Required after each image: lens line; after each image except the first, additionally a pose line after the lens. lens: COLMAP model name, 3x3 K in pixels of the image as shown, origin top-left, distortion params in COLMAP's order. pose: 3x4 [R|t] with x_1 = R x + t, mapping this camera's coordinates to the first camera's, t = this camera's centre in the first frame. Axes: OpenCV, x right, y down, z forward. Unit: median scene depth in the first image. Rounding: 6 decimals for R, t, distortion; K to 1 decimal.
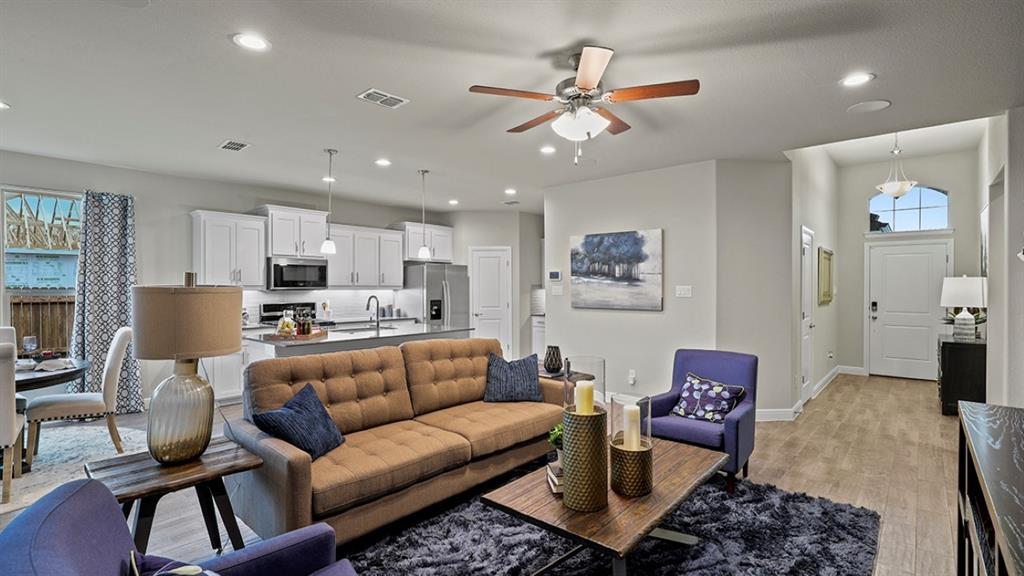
lens RADIAL K [[473.3, 0, 512.8], [0, 473.3, 286.4], [0, 0, 1]] dist [-0.007955, 0.002347]
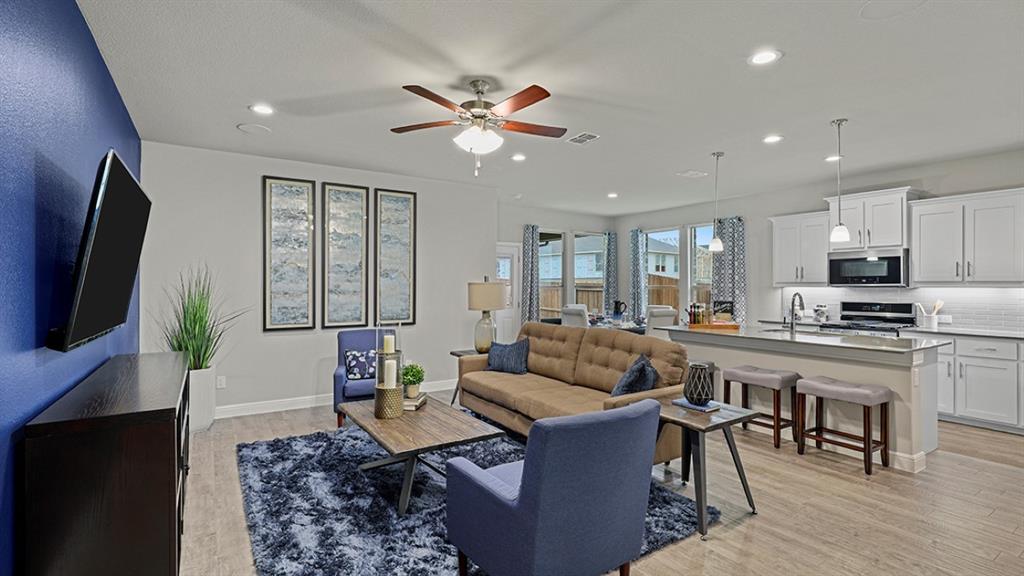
lens RADIAL K [[473.3, 0, 512.5], [0, 473.3, 288.6], [0, 0, 1]] dist [-0.007955, 0.002347]
pose [[-0.273464, 0.009728, -0.961833, 0.572294], [-0.003614, 0.999931, 0.011141, 0.003475], [0.961875, 0.006522, -0.273410, 0.645988]]
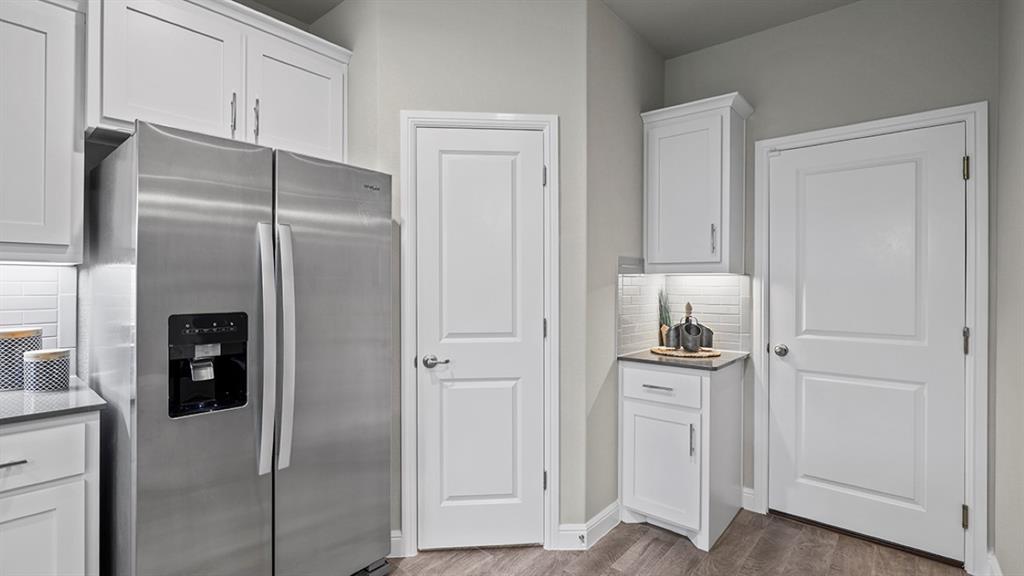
lens RADIAL K [[473.3, 0, 516.1], [0, 473.3, 284.2], [0, 0, 1]] dist [-0.007955, 0.002347]
pose [[0.999756, 0.004827, 0.021555, -0.044927], [-0.004847, 0.999988, 0.000881, 0.019185], [-0.021551, -0.000985, 0.999767, 0.995955]]
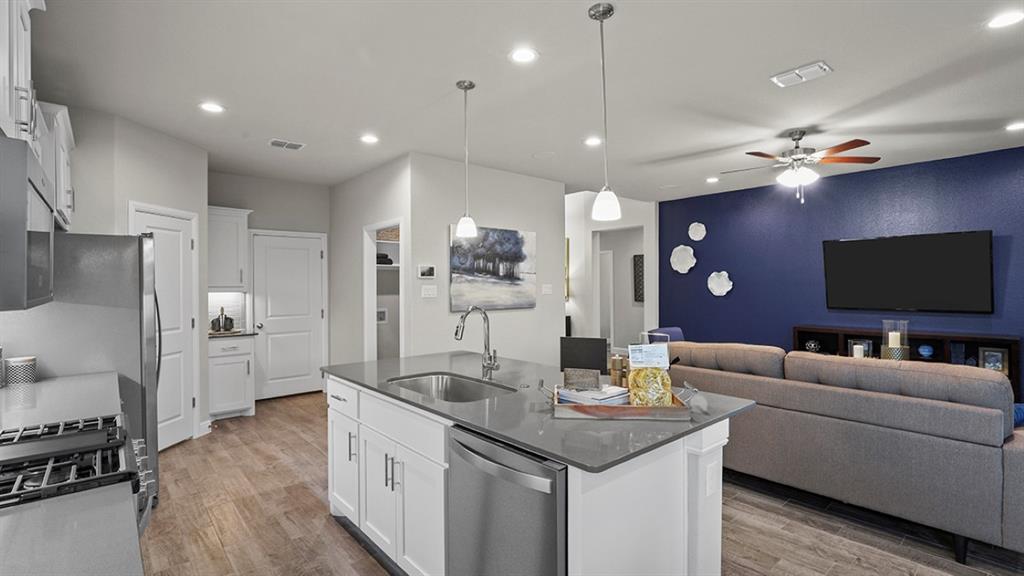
lens RADIAL K [[473.3, 0, 517.1], [0, 473.3, 282.5], [0, 0, 1]] dist [-0.007955, 0.002347]
pose [[0.125073, 0.000903, 0.992147, -0.673799], [0.006801, 0.999975, -0.001767, -0.003758], [-0.992124, 0.006969, 0.125064, 0.786825]]
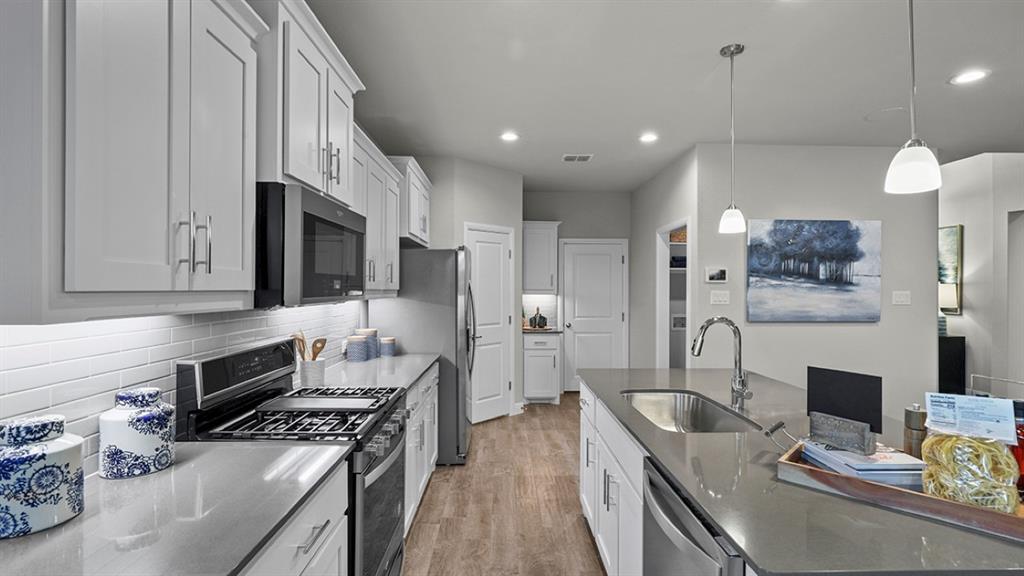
lens RADIAL K [[473.3, 0, 516.2], [0, 473.3, 288.1], [0, 0, 1]] dist [-0.007955, 0.002347]
pose [[0.730227, 0.002046, 0.683201, -0.604517], [-0.002435, 0.999997, -0.000392, -0.003988], [-0.683200, -0.001378, 0.730230, 0.726360]]
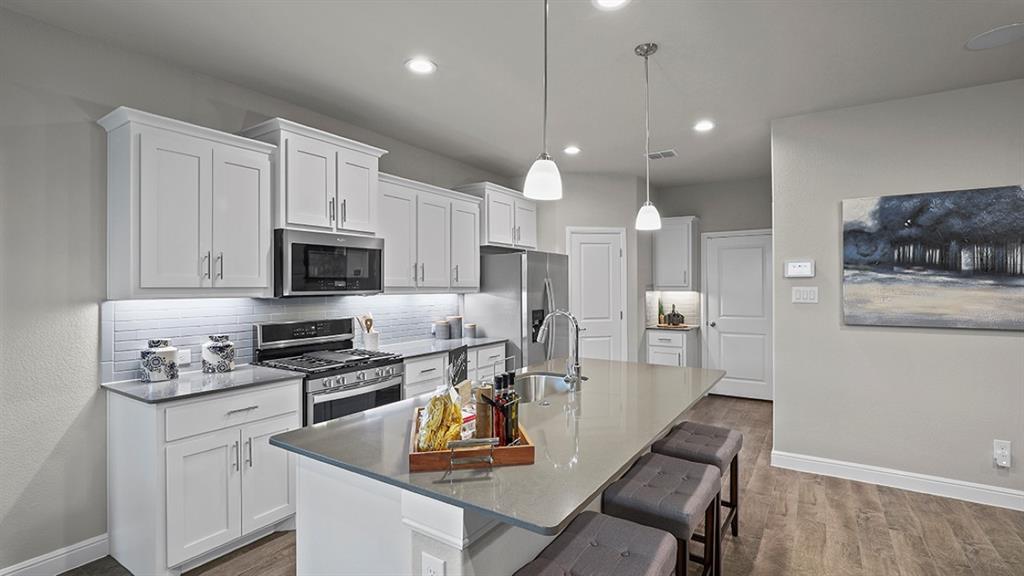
lens RADIAL K [[473.3, 0, 514.6], [0, 473.3, 283.6], [0, 0, 1]] dist [-0.007955, 0.002347]
pose [[0.988986, -0.002074, 0.147997, -0.355212], [0.002847, 0.999983, -0.005010, -0.003144], [-0.147984, 0.005376, 0.988975, 0.494650]]
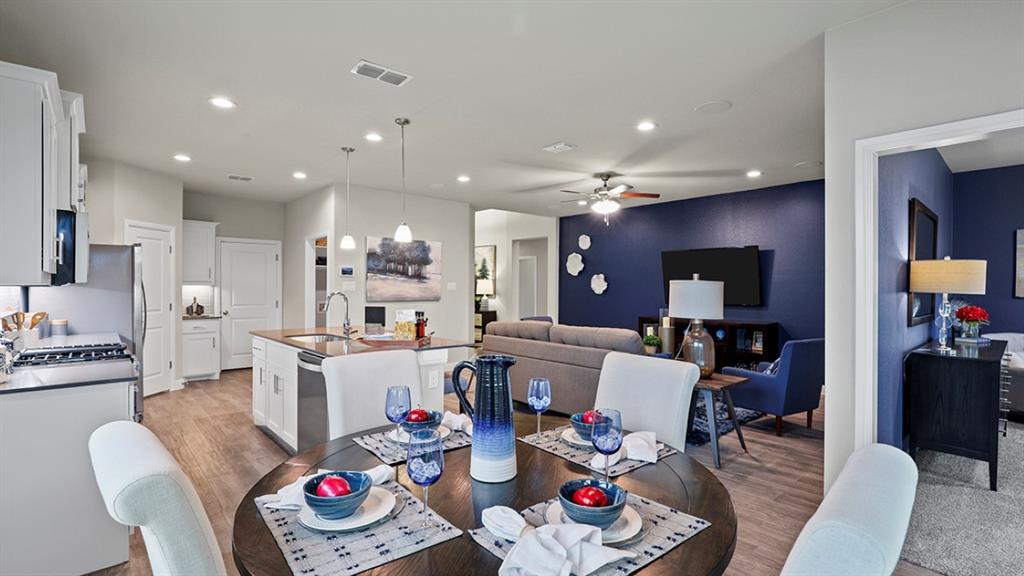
lens RADIAL K [[473.3, 0, 518.0], [0, 473.3, 287.9], [0, 0, 1]] dist [-0.007955, 0.002347]
pose [[0.109600, -0.002930, 0.993972, -0.924513], [-0.004113, 0.999986, 0.003402, 0.007571], [-0.993967, -0.004461, 0.109586, 0.535135]]
